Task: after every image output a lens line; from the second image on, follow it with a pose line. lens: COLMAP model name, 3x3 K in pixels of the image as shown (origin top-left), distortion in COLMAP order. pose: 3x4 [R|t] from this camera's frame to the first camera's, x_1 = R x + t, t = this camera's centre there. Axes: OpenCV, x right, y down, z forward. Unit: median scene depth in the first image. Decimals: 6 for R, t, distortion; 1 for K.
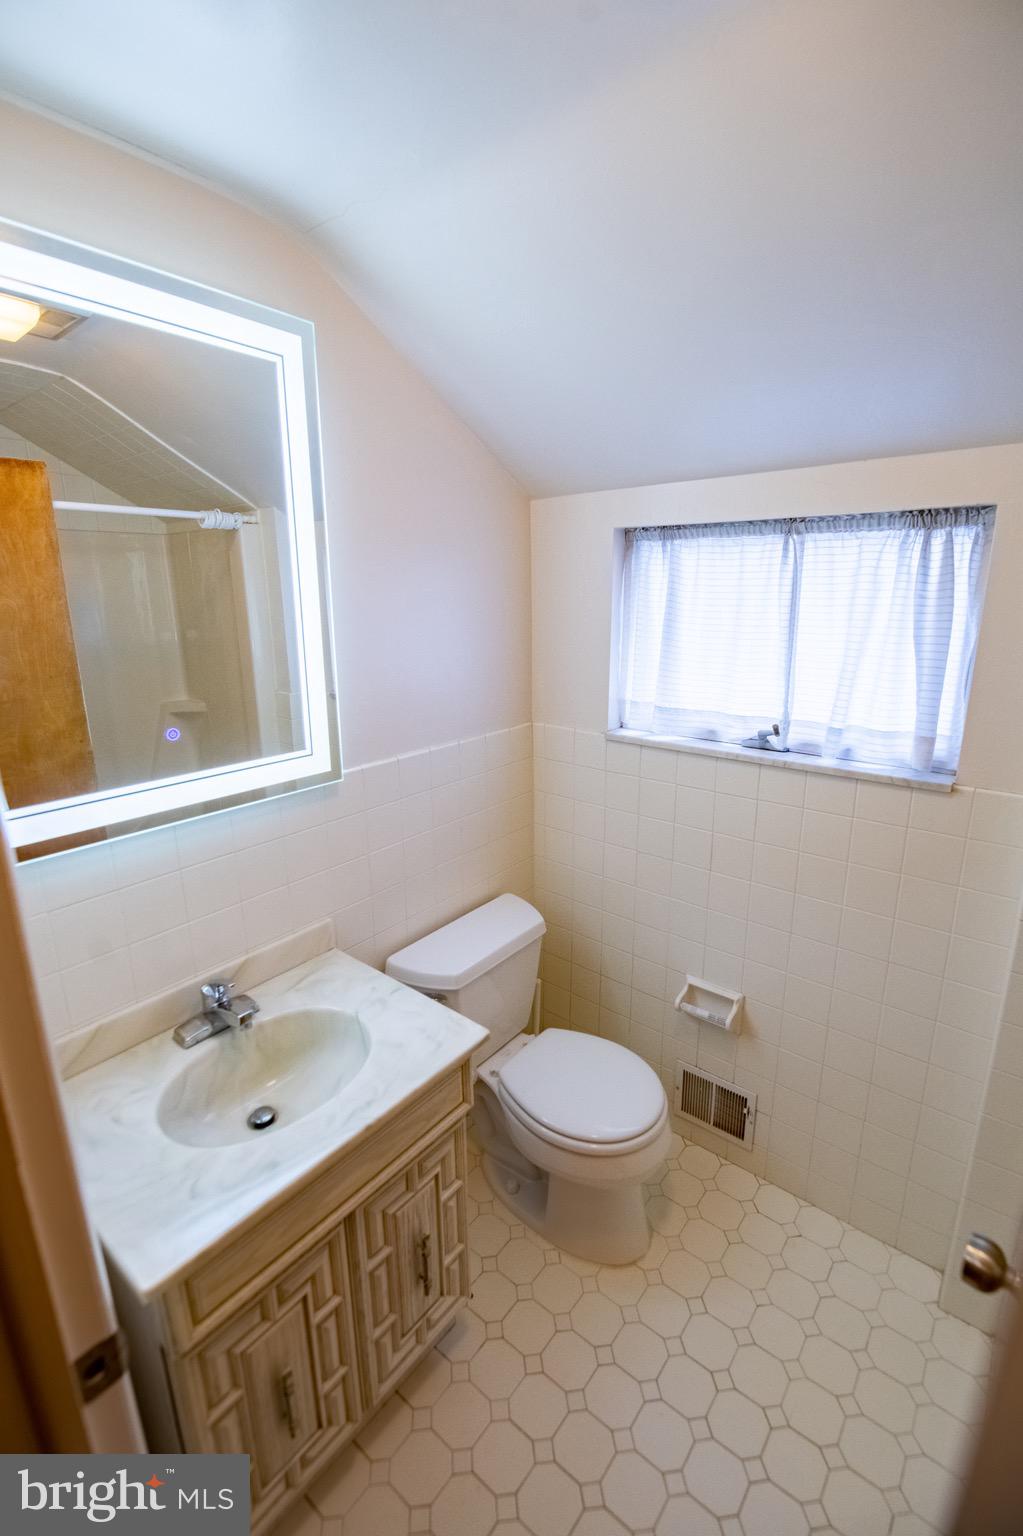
lens RADIAL K [[677.2, 0, 507.3], [0, 677.2, 763.3], [0, 0, 1]] dist [-0.000521, -0.010151]
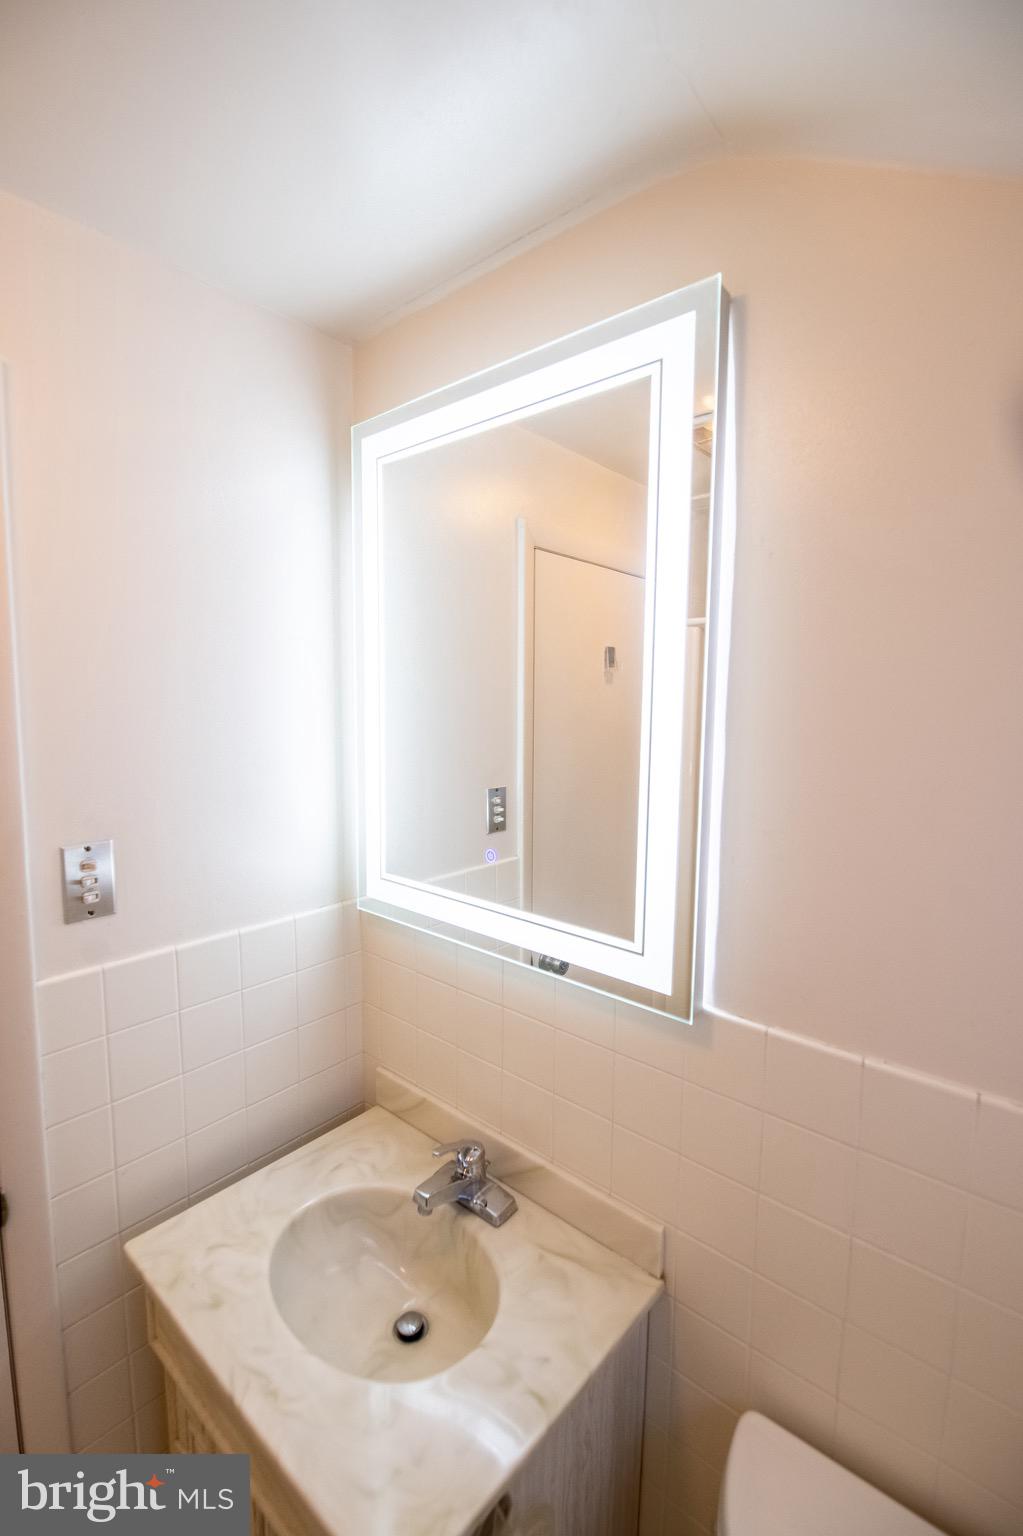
lens RADIAL K [[677.2, 0, 505.2], [0, 677.2, 773.0], [0, 0, 1]] dist [-0.000521, -0.010151]
pose [[-0.034019, 0.108613, -0.993502, 0.336603], [-0.261848, 0.958383, 0.113740, -0.219196], [0.964509, 0.264016, -0.004163, 0.851899]]
